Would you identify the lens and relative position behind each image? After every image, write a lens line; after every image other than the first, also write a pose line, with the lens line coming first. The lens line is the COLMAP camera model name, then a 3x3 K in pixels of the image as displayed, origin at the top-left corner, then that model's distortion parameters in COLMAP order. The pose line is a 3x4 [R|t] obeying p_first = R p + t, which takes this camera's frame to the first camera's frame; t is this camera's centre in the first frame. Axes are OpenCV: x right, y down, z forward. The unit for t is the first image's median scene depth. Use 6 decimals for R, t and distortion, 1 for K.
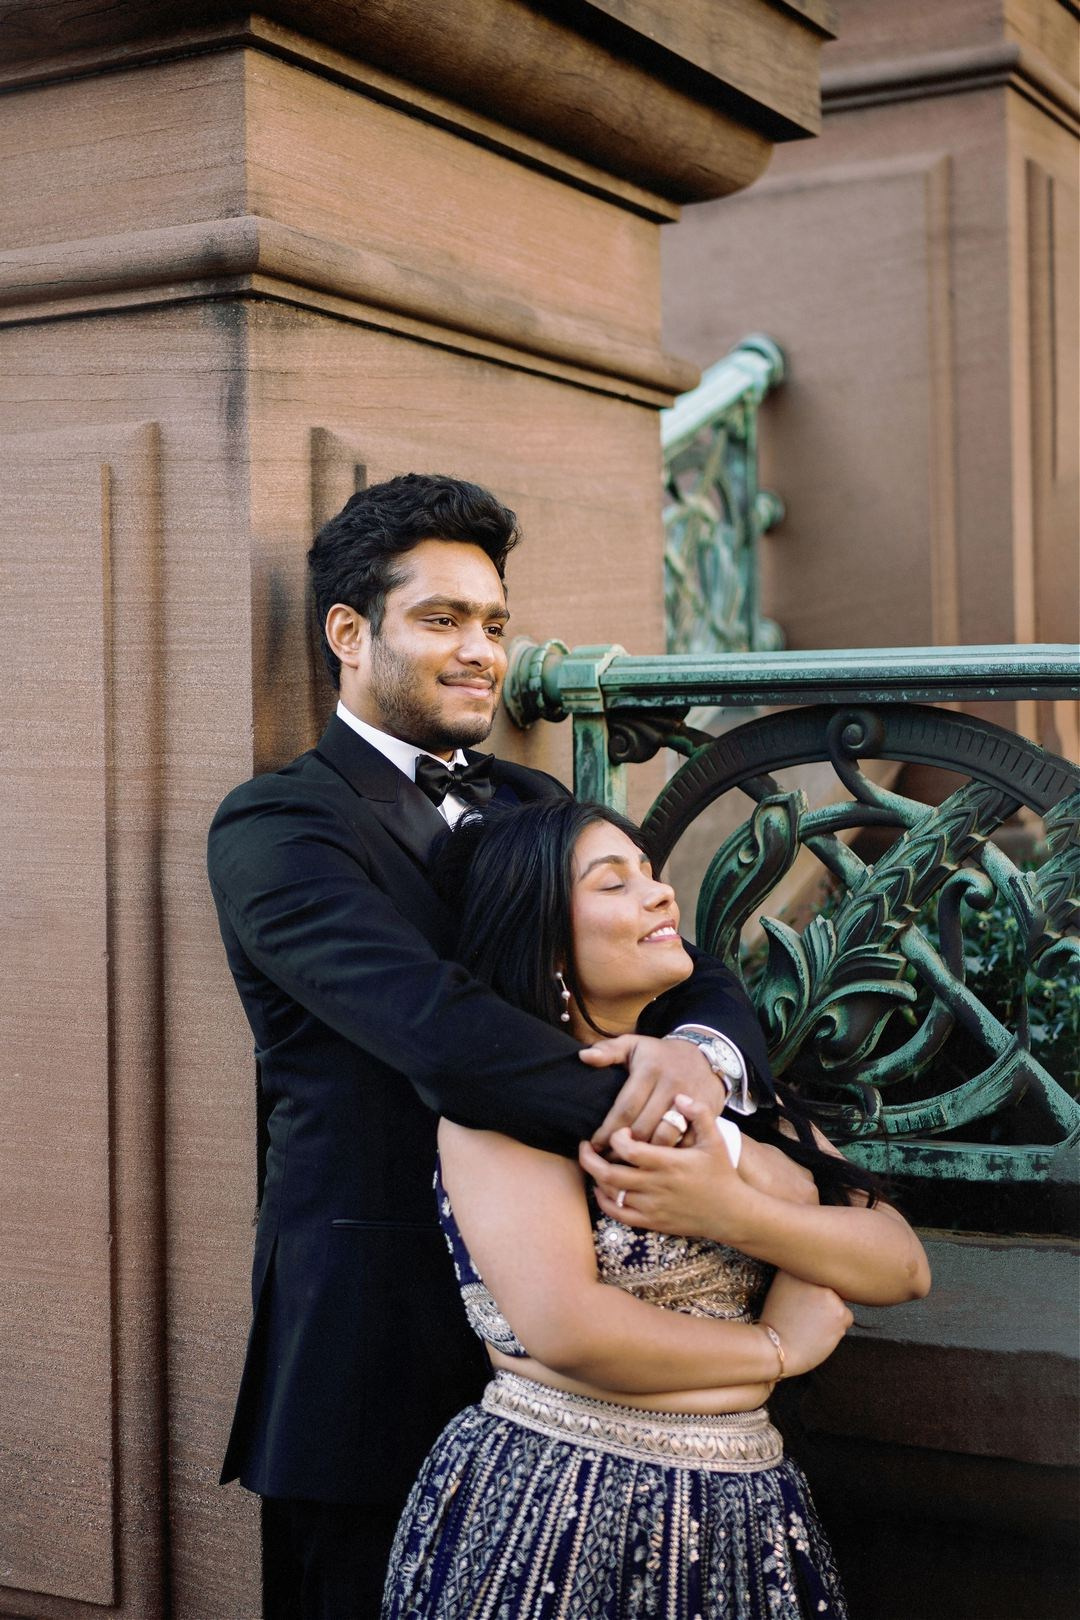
lens RADIAL K [[2452.6, 0, 403.3], [0, 2452.6, 741.0], [0, 0, 1]] dist [-0.007826, 0.009465]
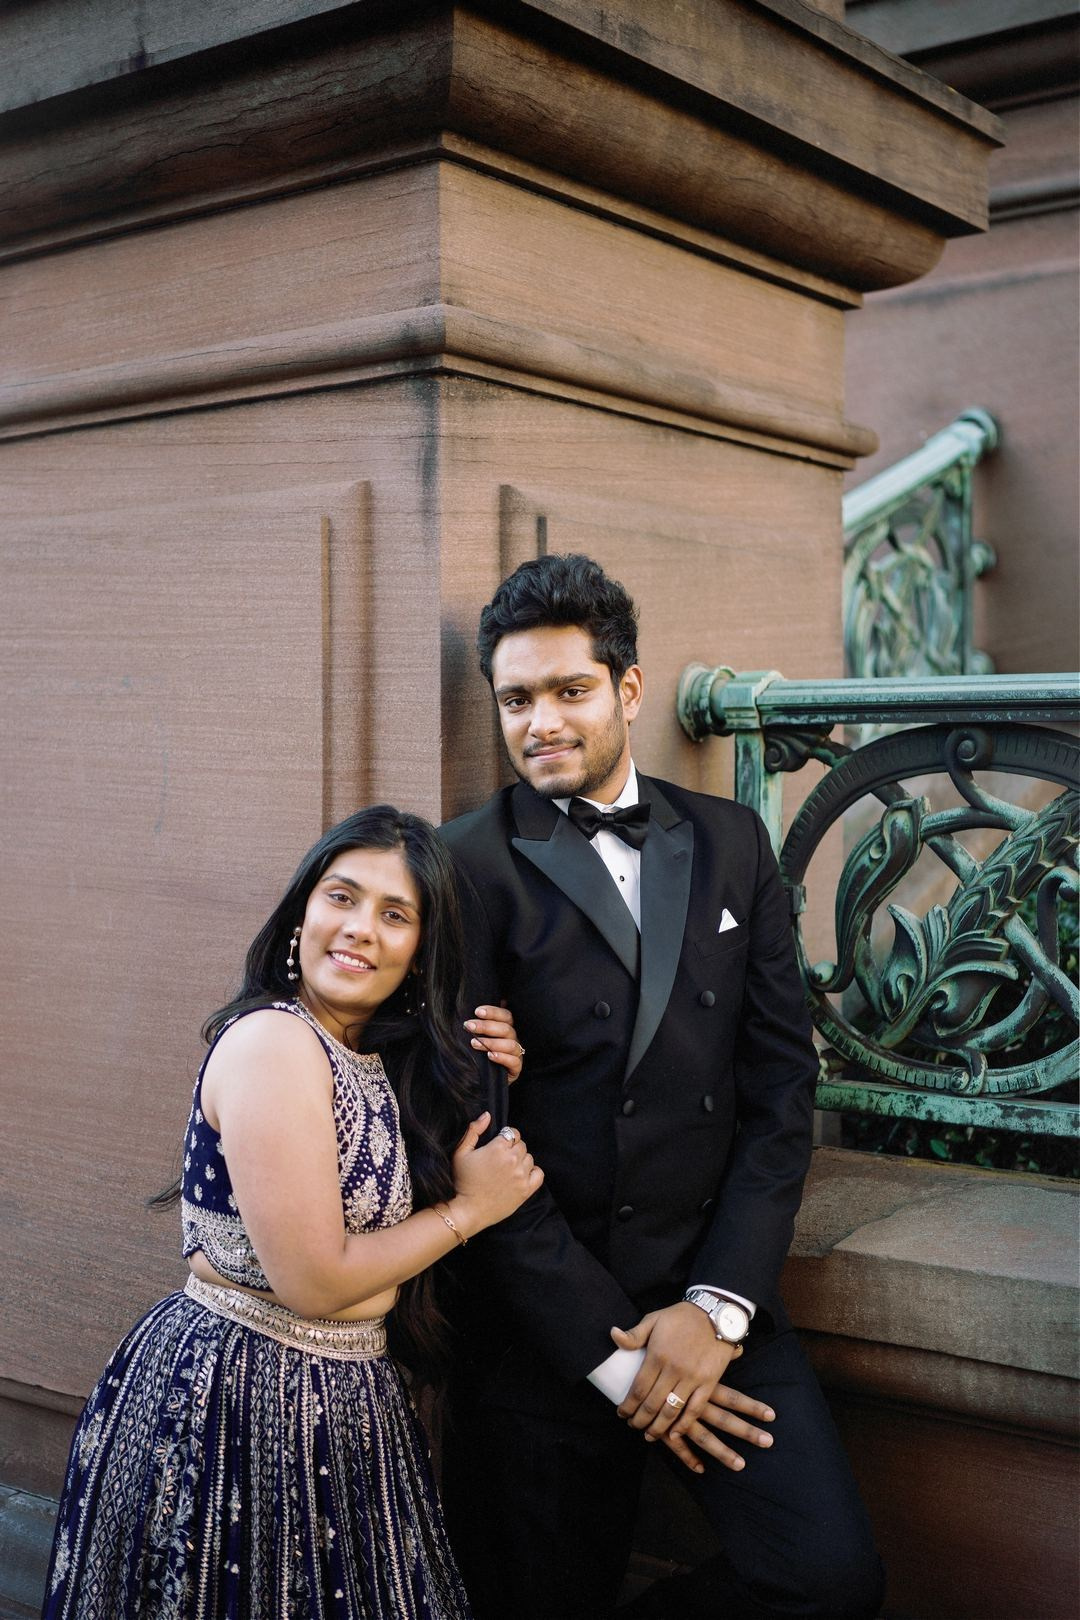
lens RADIAL K [[2009.9, 0, 537.9], [0, 2009.9, 826.4], [0, 0, 1]] dist [-0.001890, -0.026941]
pose [[0.993862, 0.013778, -0.109763, 0.085383], [-0.009701, 0.999246, 0.037592, 0.000025], [0.110198, -0.036297, 0.993247, 0.032707]]
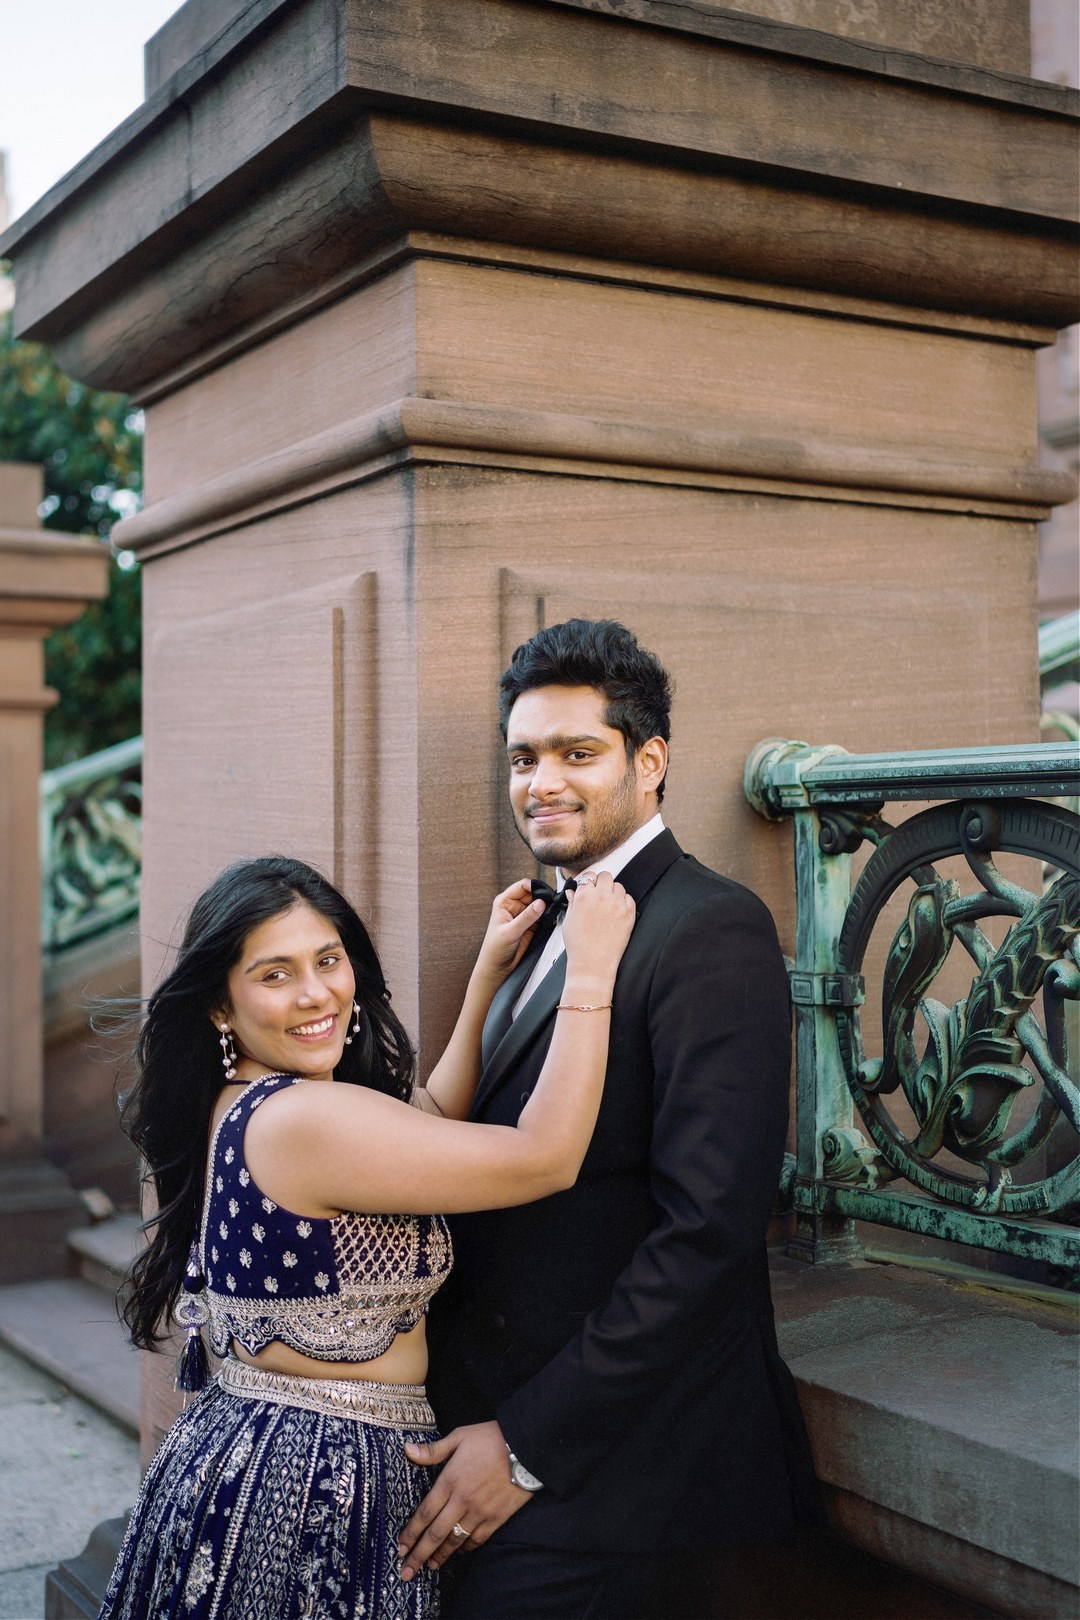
lens RADIAL K [[2110.8, 0, 536.1], [0, 2110.8, 780.3], [0, 0, 1]] dist [-0.000267, -0.024084]
pose [[0.873788, -0.009714, -0.486210, 0.451796], [0.000292, 0.999811, -0.019451, -0.005406], [0.486307, 0.016855, 0.873625, 0.115471]]
